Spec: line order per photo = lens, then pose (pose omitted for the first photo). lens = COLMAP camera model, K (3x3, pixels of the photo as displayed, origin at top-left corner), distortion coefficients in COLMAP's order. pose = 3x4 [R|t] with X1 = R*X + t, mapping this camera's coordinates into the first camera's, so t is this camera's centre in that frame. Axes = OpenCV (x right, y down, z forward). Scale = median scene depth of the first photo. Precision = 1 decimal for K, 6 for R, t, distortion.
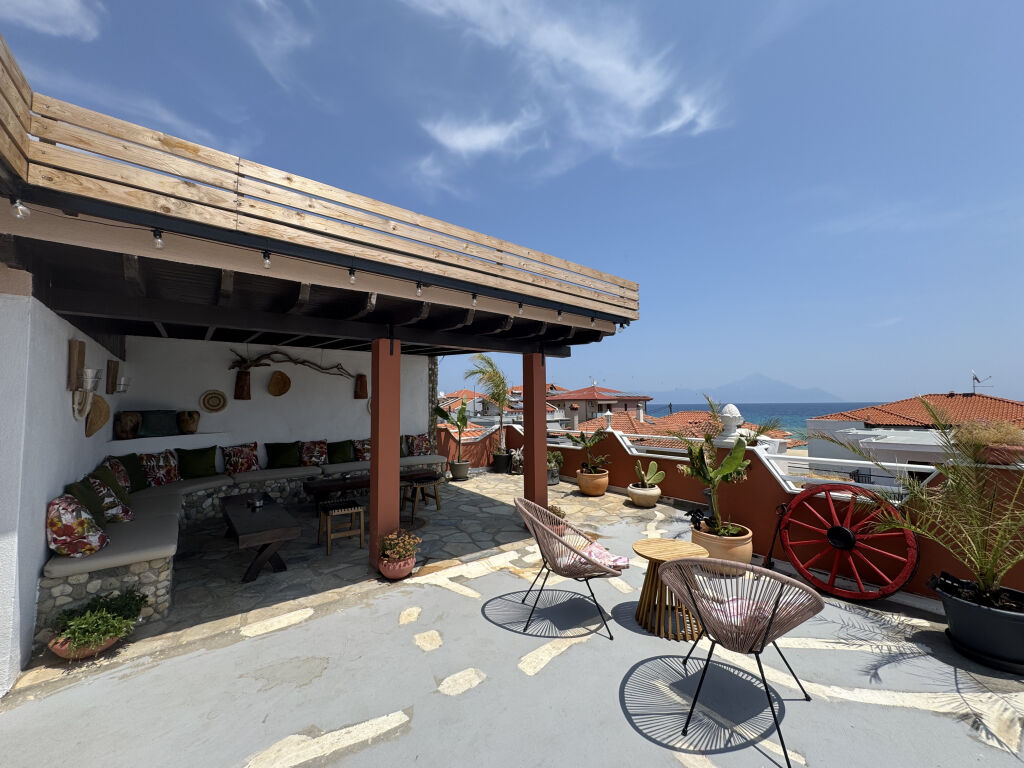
lens RADIAL K [[407.3, 0, 512.6], [0, 407.3, 385.1], [0, 0, 1]] dist [-0.001847, 0.000006]
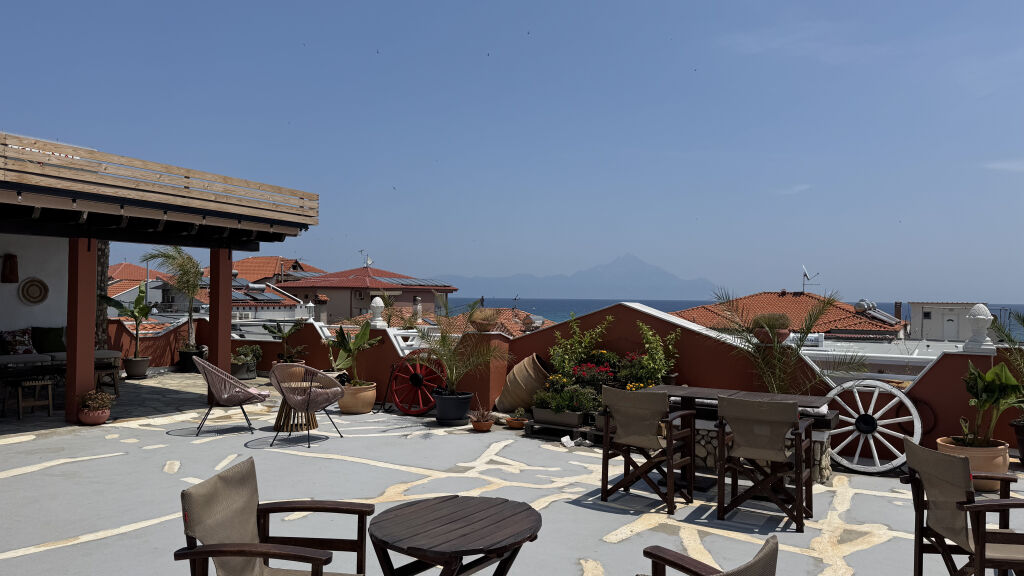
lens RADIAL K [[713.2, 0, 509.2], [0, 713.2, 289.0], [0, 0, 1]] dist [0.104508, -0.151866]
pose [[0.930216, 0.024267, 0.366210, 0.048496], [-0.038020, 0.998815, 0.030387, -0.043439], [-0.365039, -0.042189, 0.930036, -0.874004]]
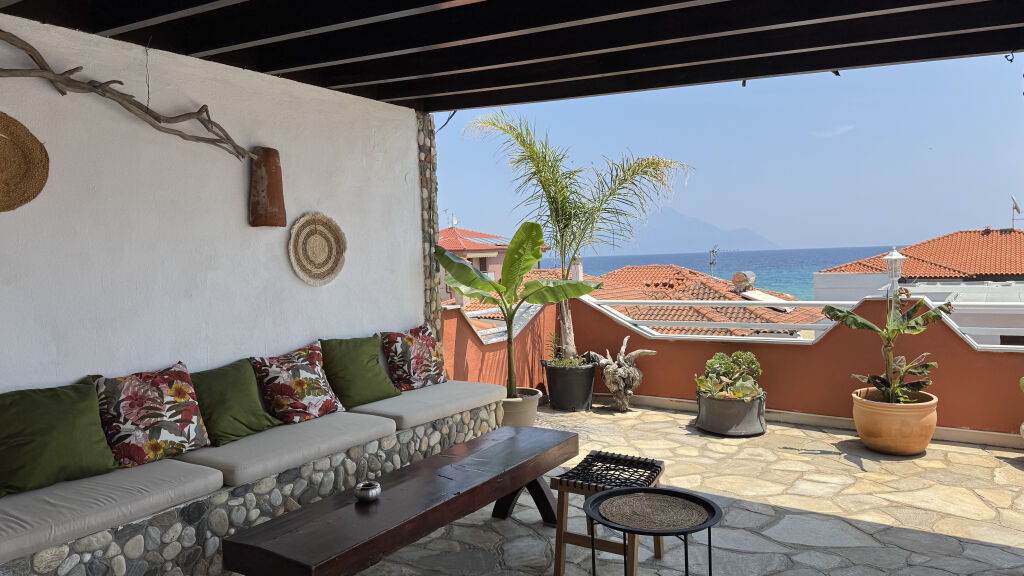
lens RADIAL K [[713.2, 0, 509.2], [0, 713.2, 289.0], [0, 0, 1]] dist [0.104508, -0.151866]
pose [[0.947093, -0.035985, 0.318935, -0.416198], [0.008830, 0.996240, 0.086183, 0.039342], [-0.320837, -0.078807, 0.943850, 0.455434]]
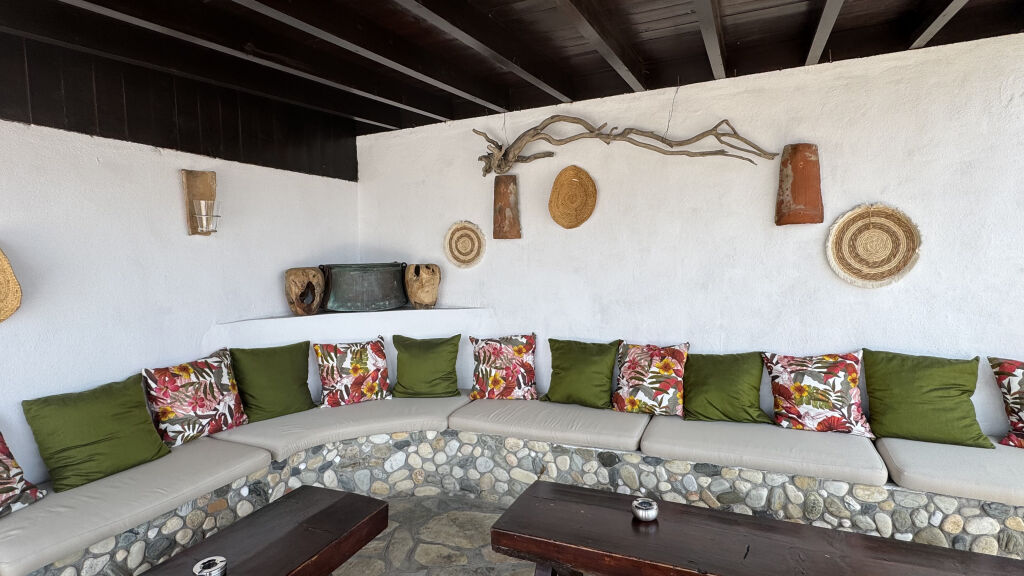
lens RADIAL K [[523.2, 0, 509.7], [0, 523.2, 283.2], [0, 0, 1]] dist [-0.002426, 0.001648]
pose [[0.456154, 0.040377, -0.888984, -0.130381], [0.062423, 0.995058, 0.077225, 0.037615], [0.887709, -0.090719, 0.451379, 0.689409]]
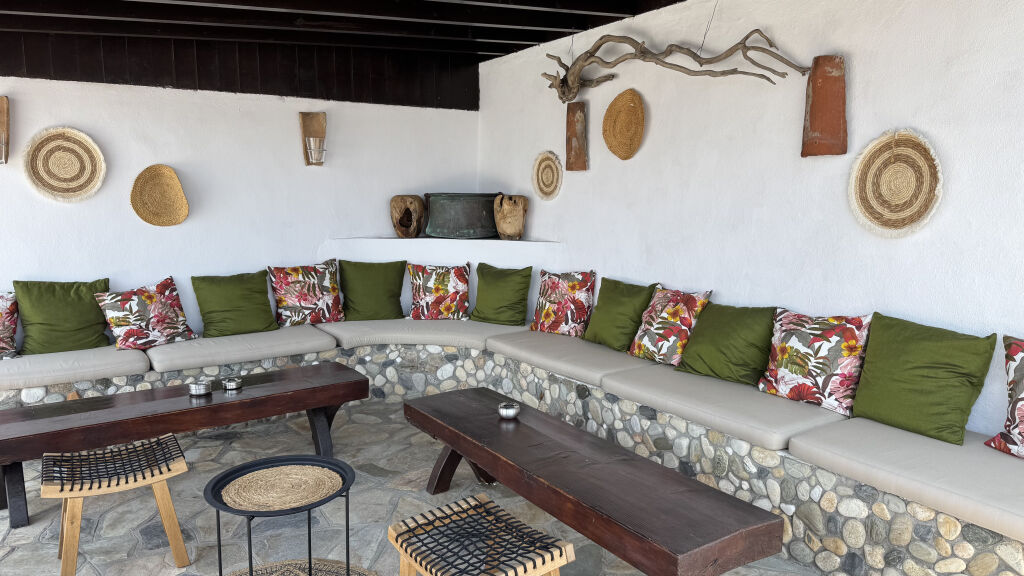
lens RADIAL K [[713.2, 0, 509.2], [0, 713.2, 289.0], [0, 0, 1]] dist [0.104508, -0.151866]
pose [[-0.086754, 0.143535, -0.985835, 0.109422], [0.049618, 0.988961, 0.139624, 0.047799], [0.994993, -0.036802, -0.092918, 0.935560]]
